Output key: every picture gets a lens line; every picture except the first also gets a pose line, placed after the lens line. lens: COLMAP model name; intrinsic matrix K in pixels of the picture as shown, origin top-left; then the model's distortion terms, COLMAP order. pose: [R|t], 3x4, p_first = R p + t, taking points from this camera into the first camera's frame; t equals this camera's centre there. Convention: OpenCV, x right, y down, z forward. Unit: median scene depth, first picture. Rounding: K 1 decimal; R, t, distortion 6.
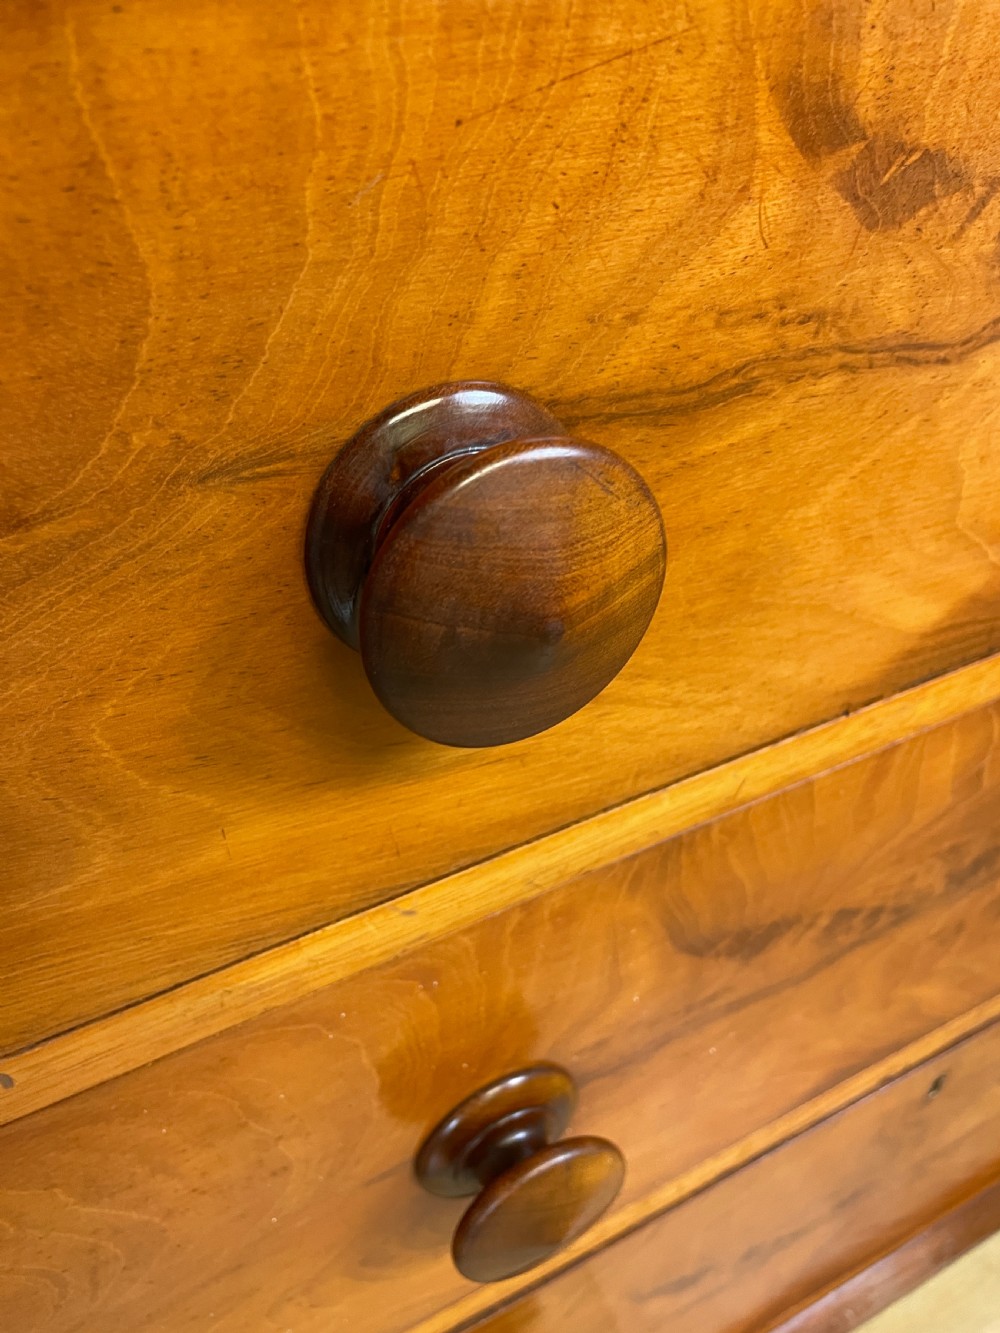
lens RADIAL K [[1007.6, 0, 503.4], [0, 1007.6, 650.9], [0, 0, 1]] dist [0.083484, -0.109293]
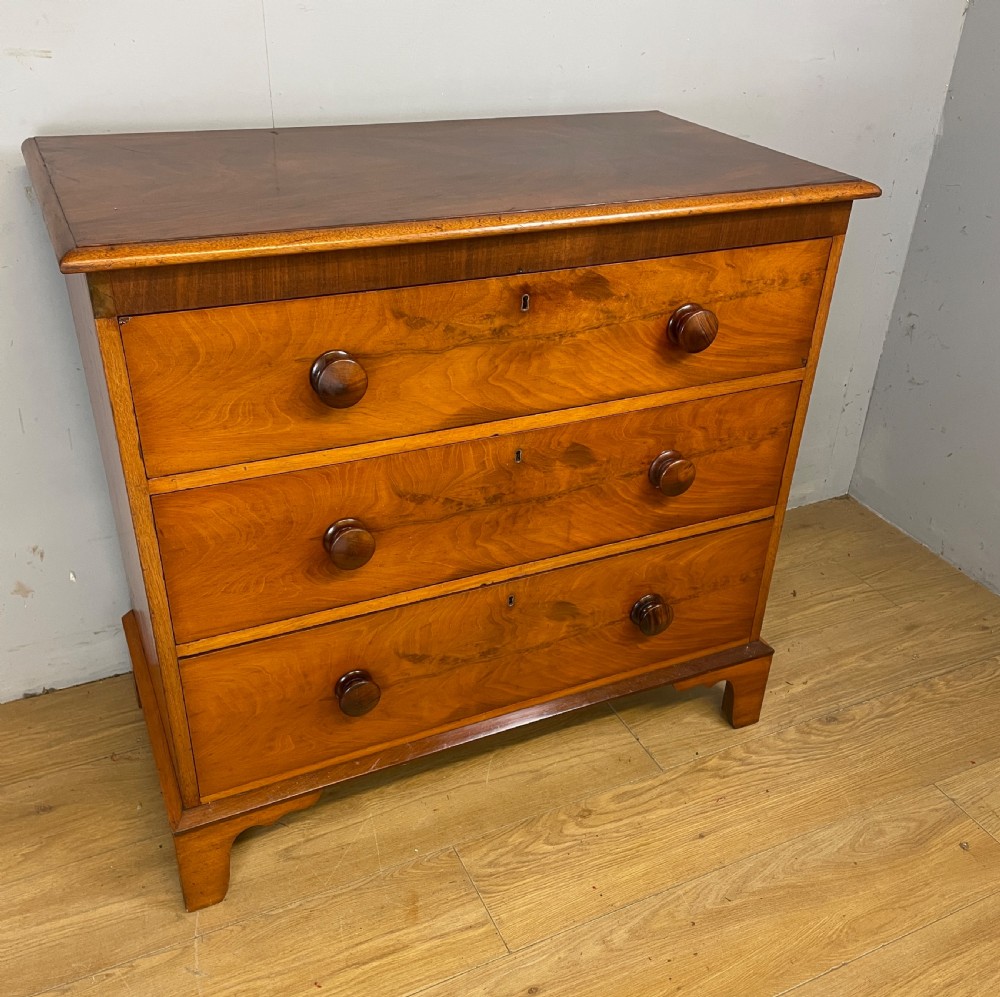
lens RADIAL K [[1005.6, 0, 512.4], [0, 1005.6, 515.4], [0, 0, 1]] dist [0.099576, -0.138755]
pose [[0.997056, 0.075955, 0.010534, 0.941965], [-0.074636, 0.992776, -0.093943, 1.127591], [-0.017593, 0.092880, 0.995522, -4.607572]]
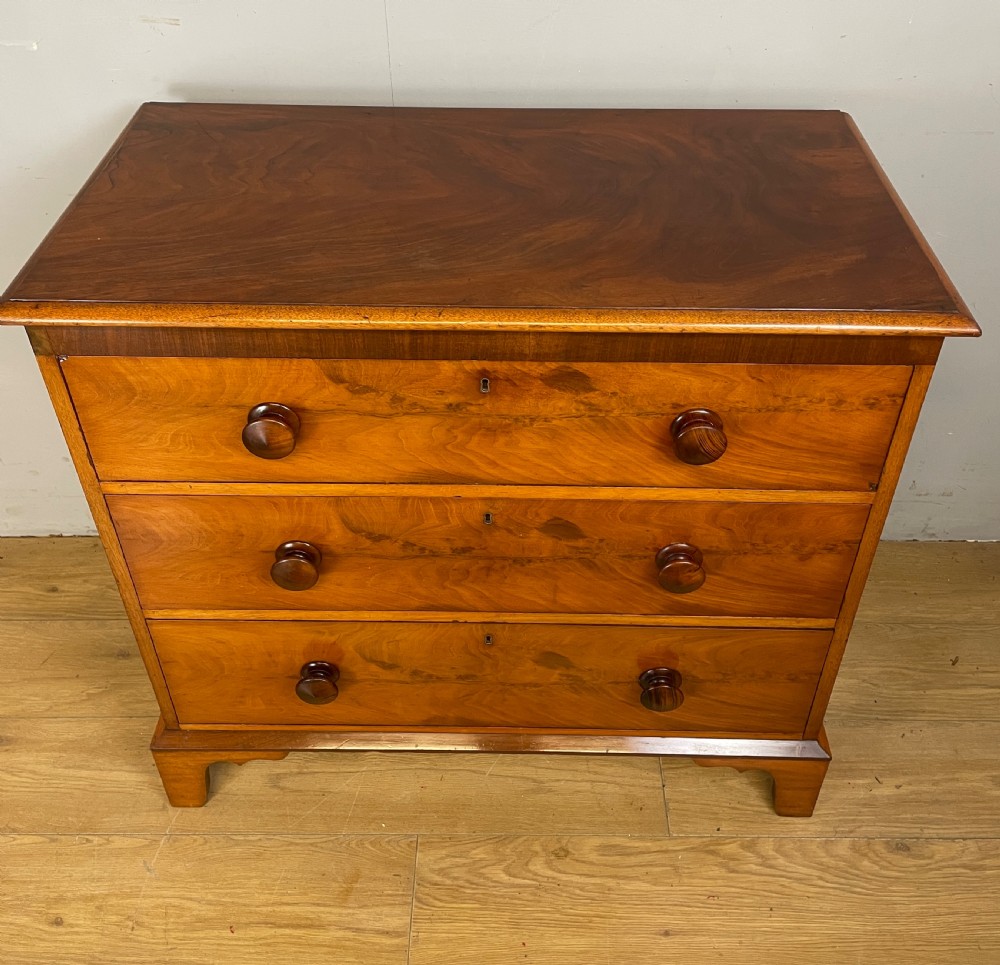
lens RADIAL K [[1017.7, 0, 512.3], [0, 1017.7, 364.1], [0, 0, 1]] dist [0.100996, -0.135036]
pose [[0.884324, 0.312255, -0.347084, 2.984081], [-0.305335, 0.949207, 0.076004, -1.251589], [0.353187, 0.038765, 0.934749, -3.890296]]
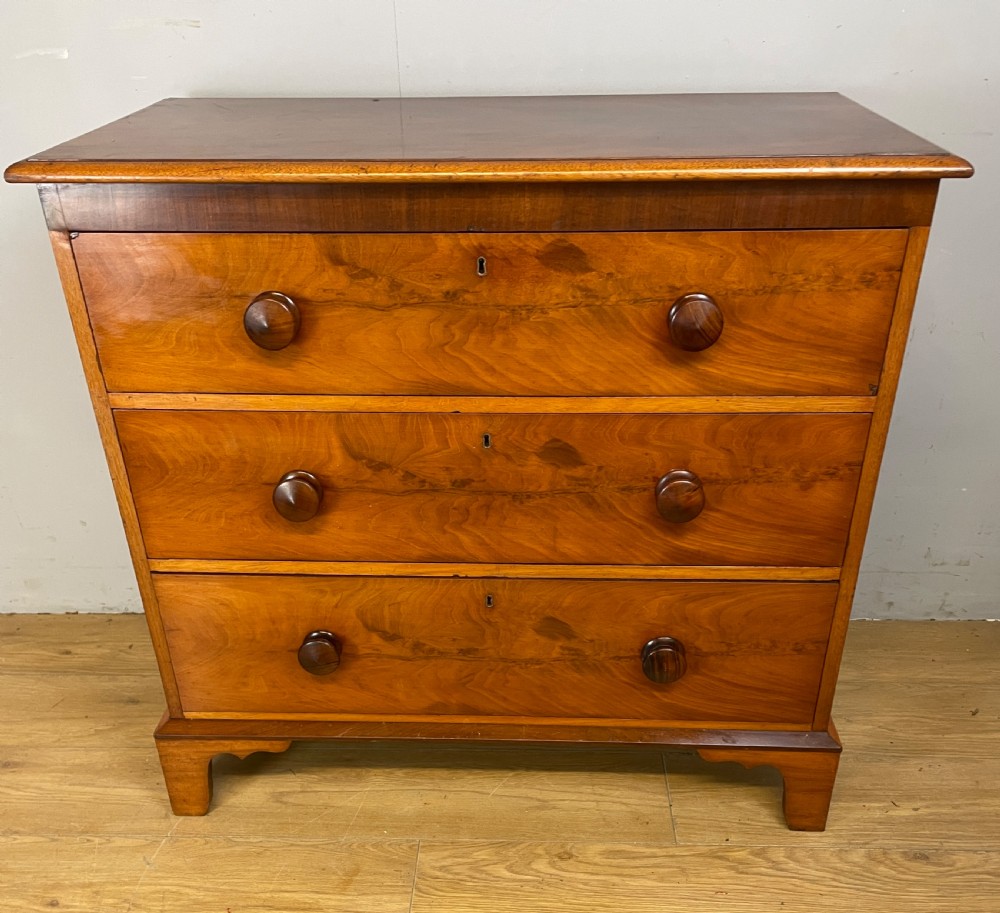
lens RADIAL K [[1017.6, 0, 496.7], [0, 1017.6, 596.5], [0, 0, 1]] dist [0.096746, -0.139413]
pose [[0.868613, 0.282869, -0.406812, 3.840638], [-0.306461, 0.951854, 0.007507, 0.964945], [0.389349, 0.118151, 0.913481, -3.671902]]
